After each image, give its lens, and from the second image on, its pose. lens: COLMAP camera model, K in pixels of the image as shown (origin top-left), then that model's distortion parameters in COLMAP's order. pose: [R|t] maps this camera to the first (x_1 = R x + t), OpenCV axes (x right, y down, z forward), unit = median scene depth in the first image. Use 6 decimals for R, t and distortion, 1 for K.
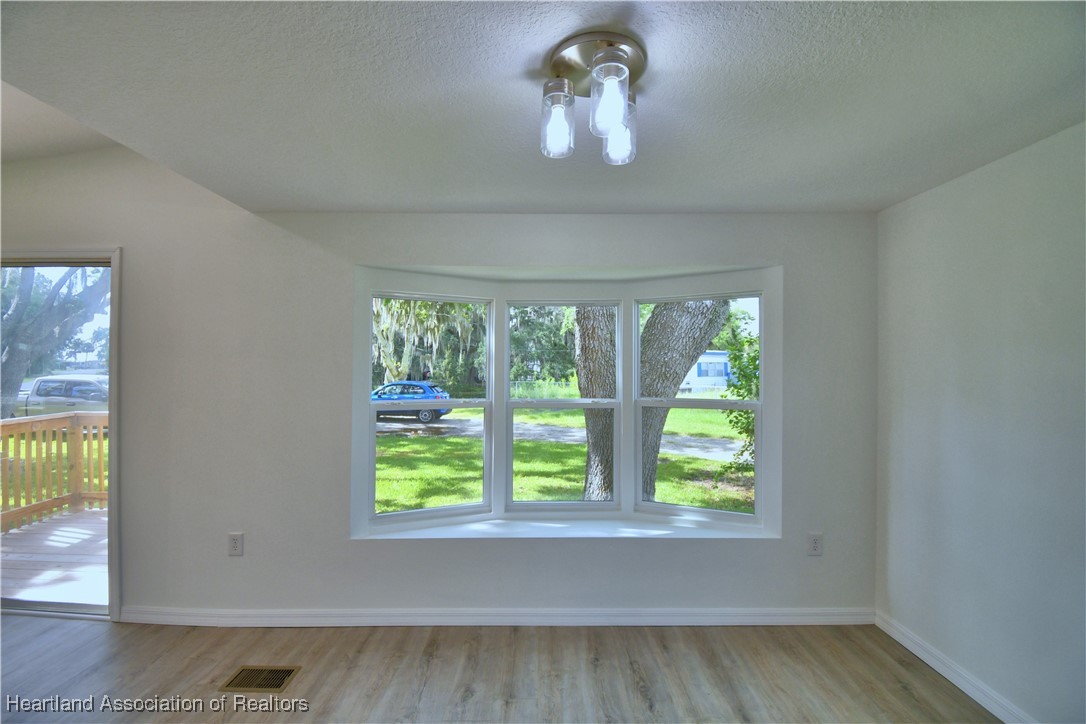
lens RADIAL K [[474.8, 0, 539.4], [0, 474.8, 362.3], [0, 0, 1]] dist [0.022191, -0.026243]
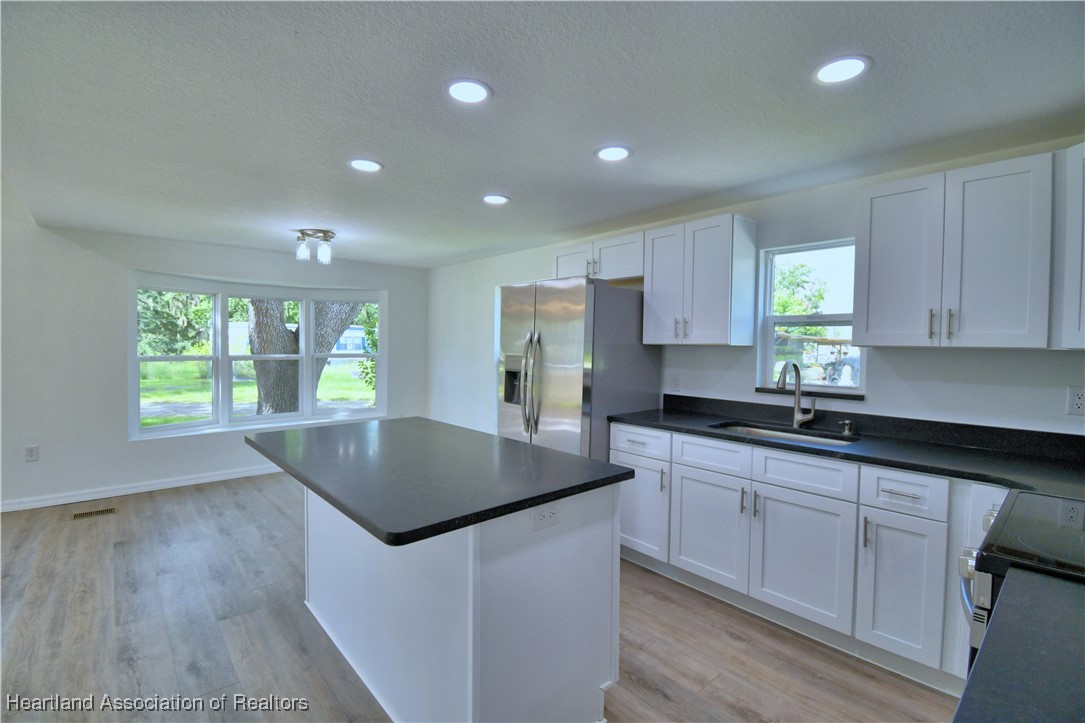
lens RADIAL K [[485.9, 0, 539.0], [0, 485.9, 355.7], [0, 0, 1]] dist [0.023763, -0.028645]
pose [[0.752812, -0.011865, 0.658128, -0.431412], [-0.013678, 0.999340, 0.033662, 0.010305], [-0.658093, -0.034343, 0.752153, -1.127281]]
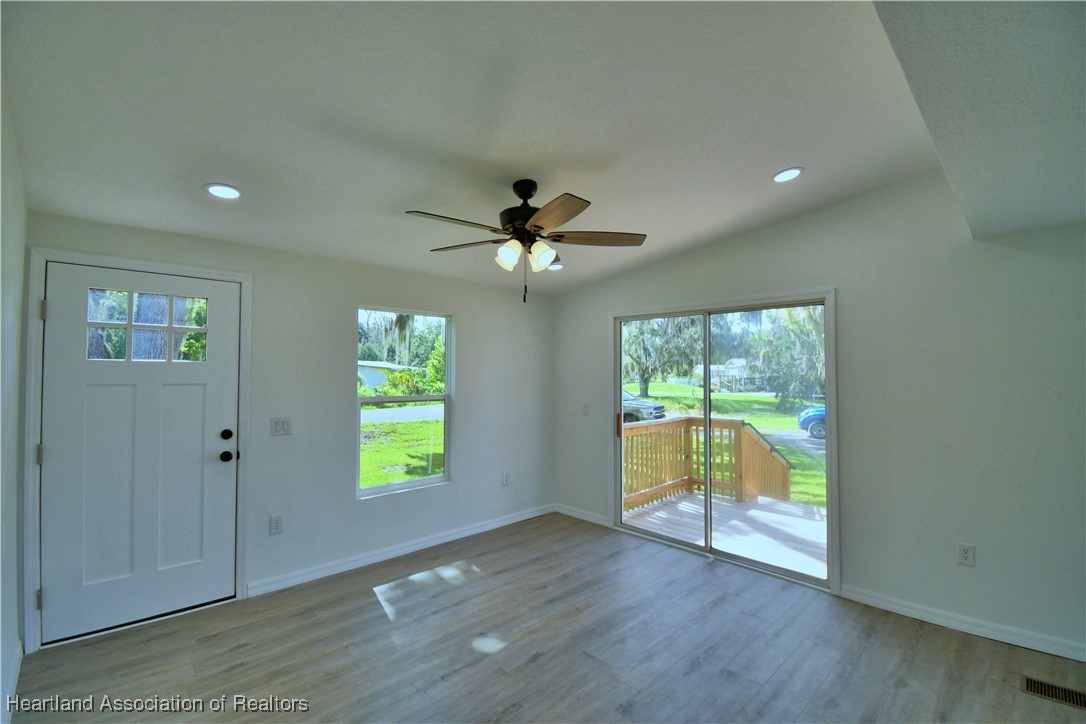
lens RADIAL K [[474.8, 0, 539.4], [0, 474.8, 362.3], [0, 0, 1]] dist [0.022191, -0.026243]
pose [[0.692490, -0.022541, -0.721076, -0.527495], [0.004340, 0.999624, -0.027080, -0.019834], [0.721415, 0.015624, 0.692327, -0.412516]]
